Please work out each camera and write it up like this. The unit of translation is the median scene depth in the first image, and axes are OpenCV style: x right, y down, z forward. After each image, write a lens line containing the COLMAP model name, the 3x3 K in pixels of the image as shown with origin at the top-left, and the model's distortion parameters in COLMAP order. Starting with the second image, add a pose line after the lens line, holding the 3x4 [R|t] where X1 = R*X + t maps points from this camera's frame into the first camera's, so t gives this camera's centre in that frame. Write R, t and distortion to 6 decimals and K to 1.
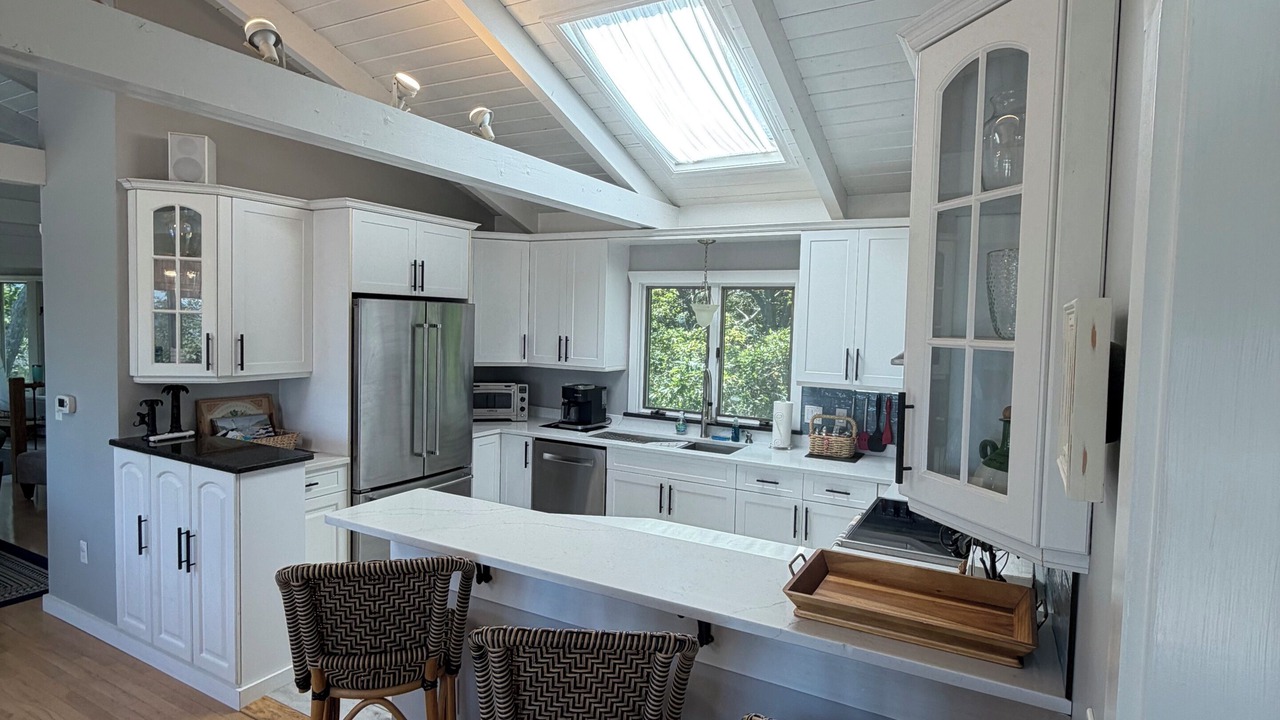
lens RADIAL K [[674.2, 0, 641.4], [0, 674.2, 353.6], [0, 0, 1]] dist [-0.016385, -0.000417]
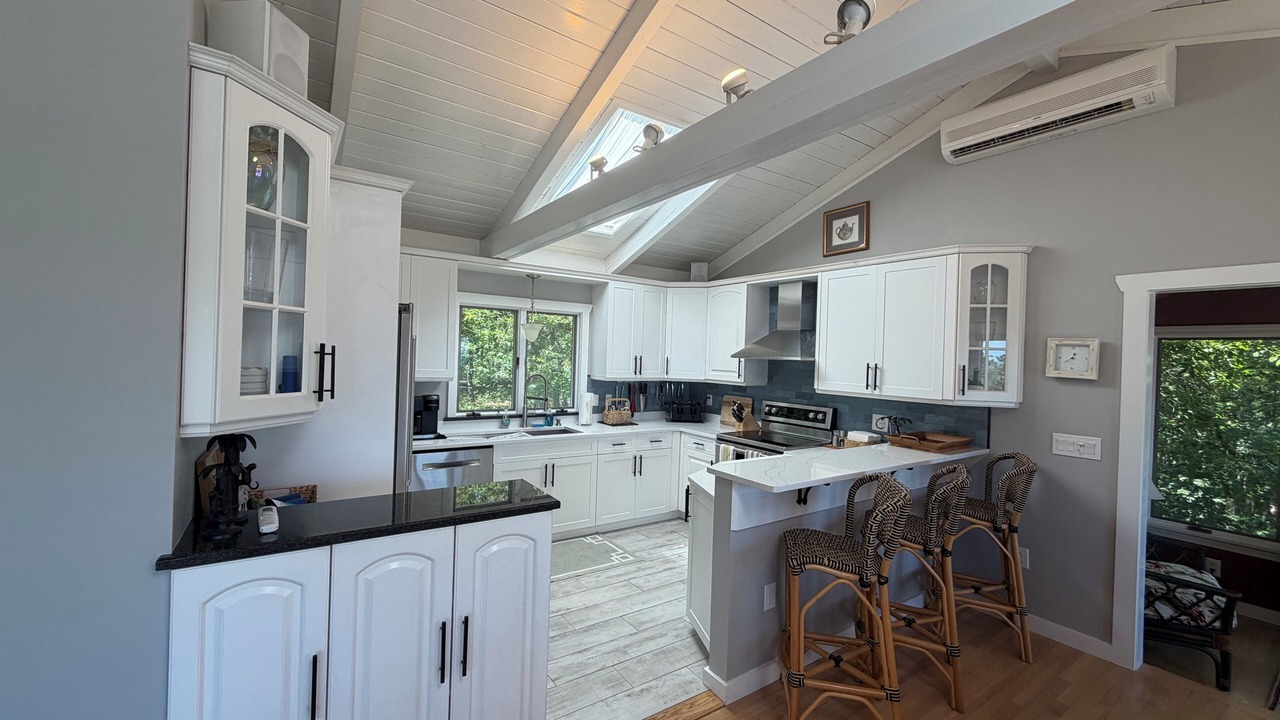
lens RADIAL K [[514.0, 0, 642.9], [0, 514.0, 360.3], [0, 0, 1]] dist [0.000341, 0.000002]
pose [[0.452678, -0.021762, 0.891408, -0.695712], [0.026823, 0.999582, 0.010782, -0.008467], [-0.891270, 0.019029, 0.453073, 0.362083]]
